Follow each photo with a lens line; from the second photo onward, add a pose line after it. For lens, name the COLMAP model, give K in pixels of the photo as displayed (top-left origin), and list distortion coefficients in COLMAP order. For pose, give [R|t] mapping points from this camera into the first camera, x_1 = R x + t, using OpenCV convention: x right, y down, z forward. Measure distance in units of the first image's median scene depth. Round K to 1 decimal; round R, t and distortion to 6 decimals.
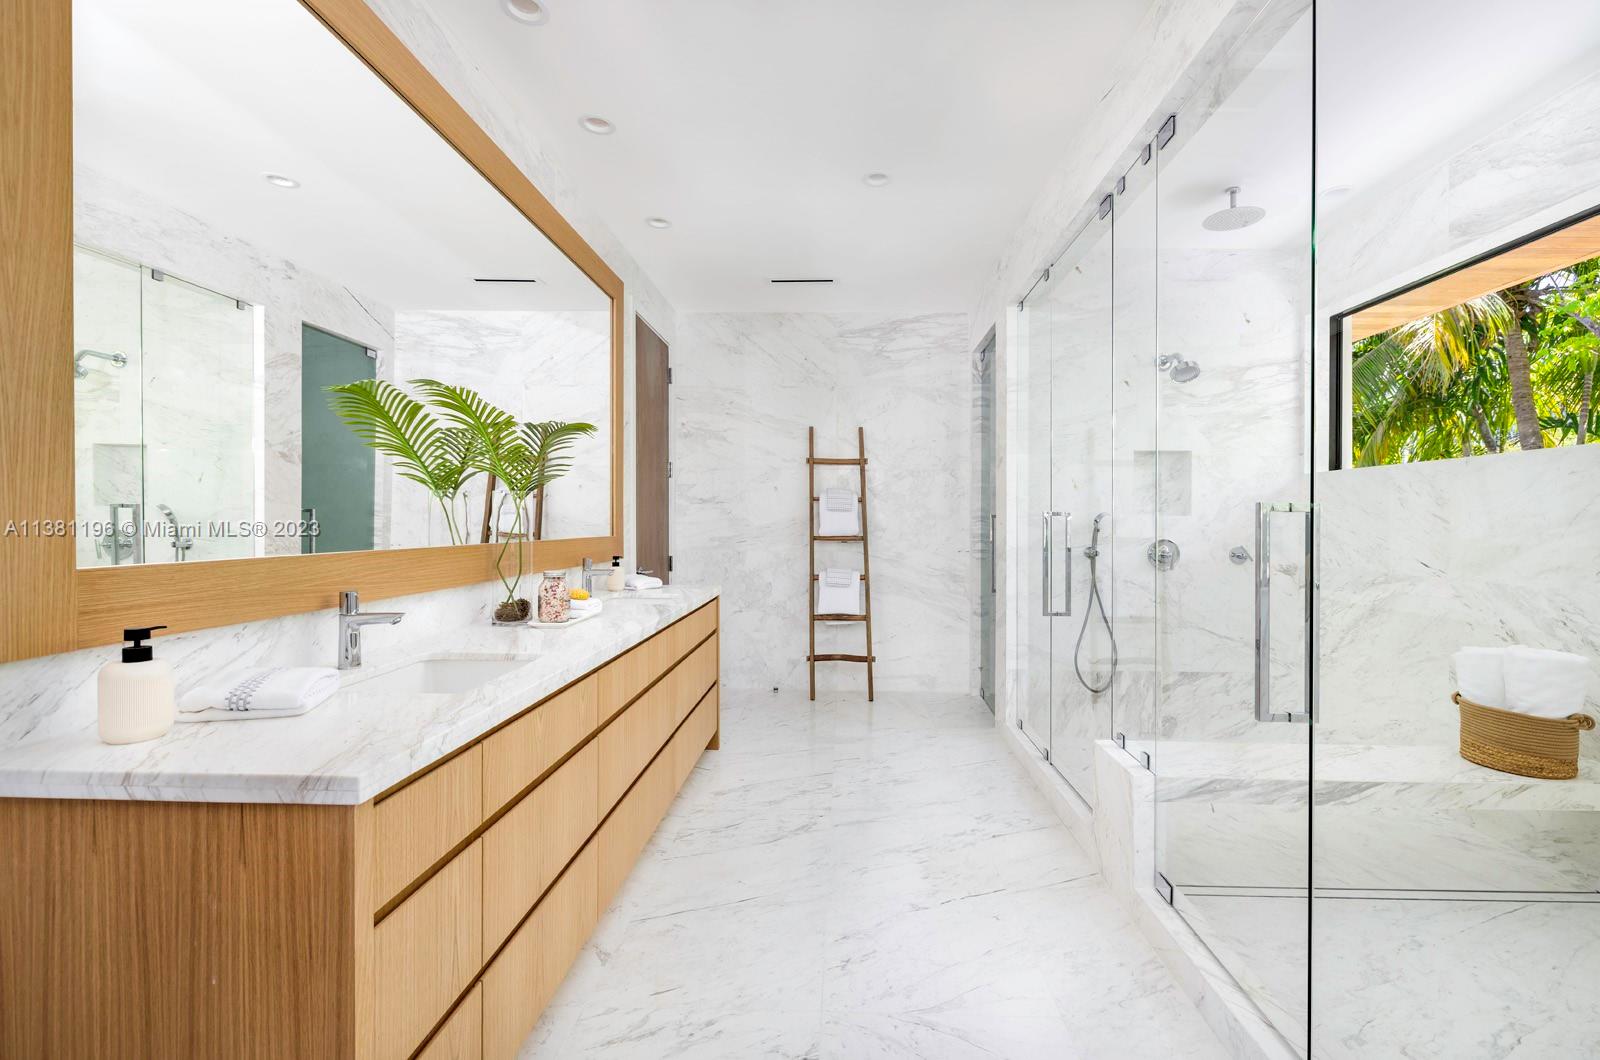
lens RADIAL K [[673.2, 0, 803.4], [0, 673.2, 526.5], [0, 0, 1]] dist [-0.003110, 0.001030]
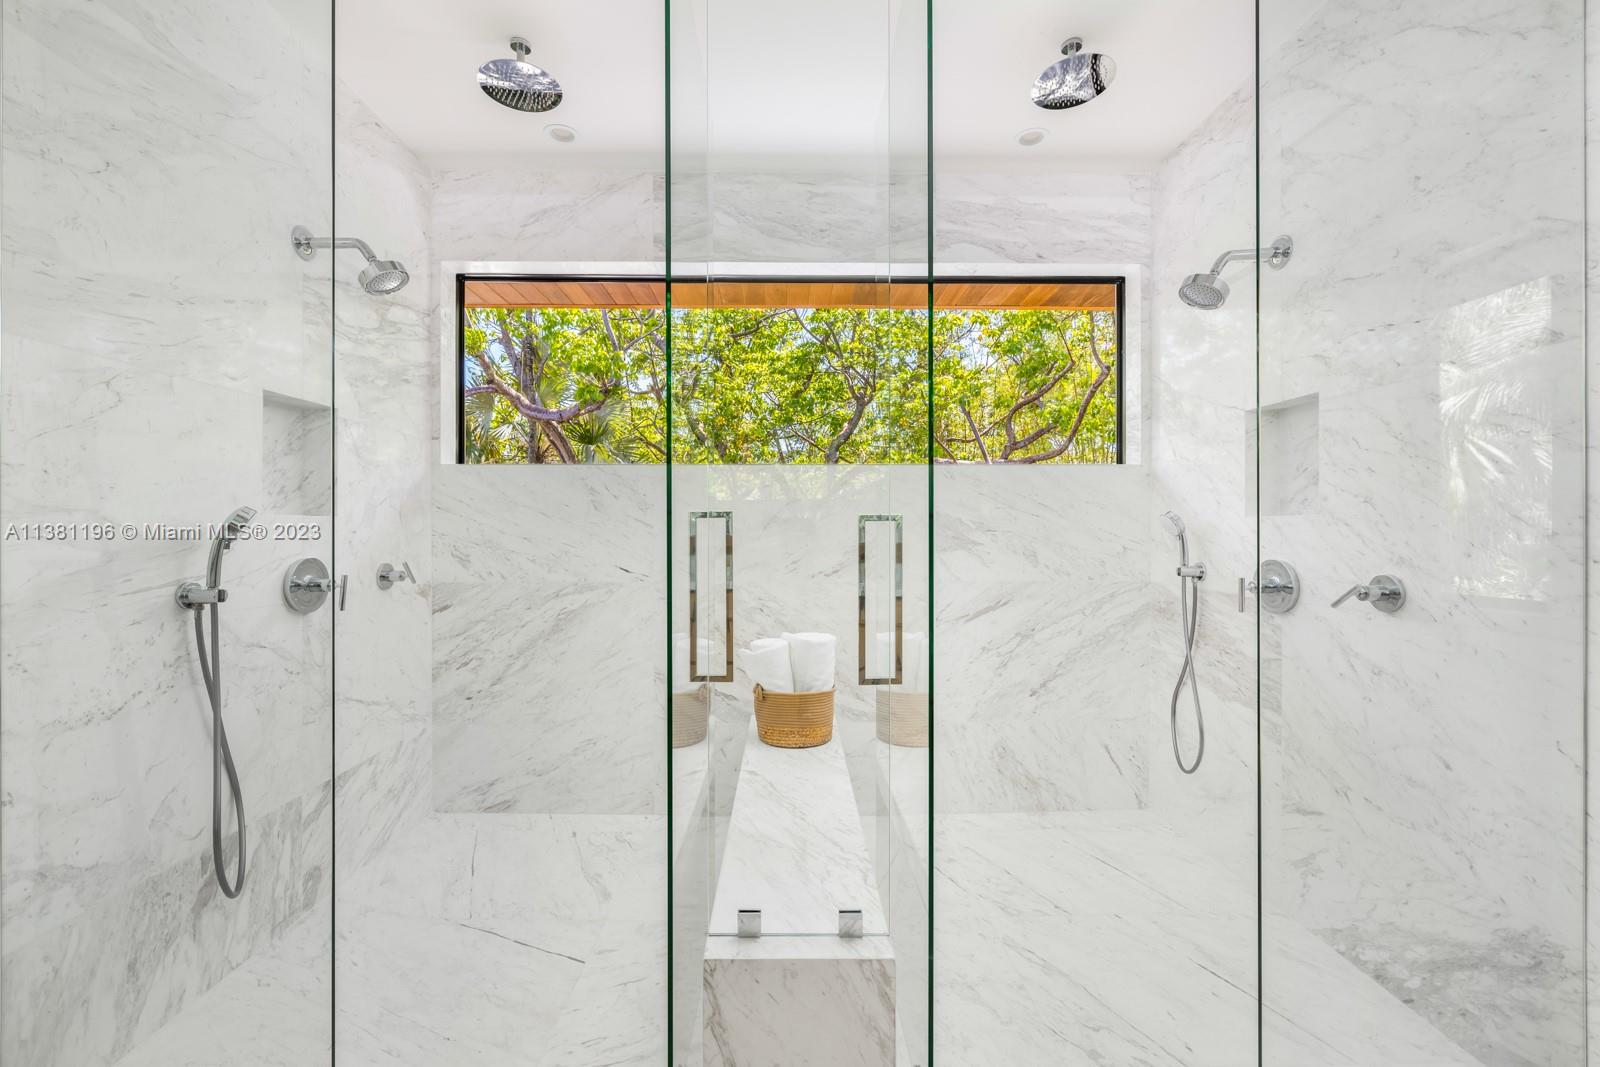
lens RADIAL K [[673.2, 0, 800.6], [0, 673.2, 521.7], [0, 0, 1]] dist [-0.003110, 0.001030]
pose [[-0.064777, 0.003393, 0.997894, -0.053143], [0.007612, 0.999967, -0.002906, -0.006709], [-0.997871, 0.007408, -0.064801, 0.629721]]
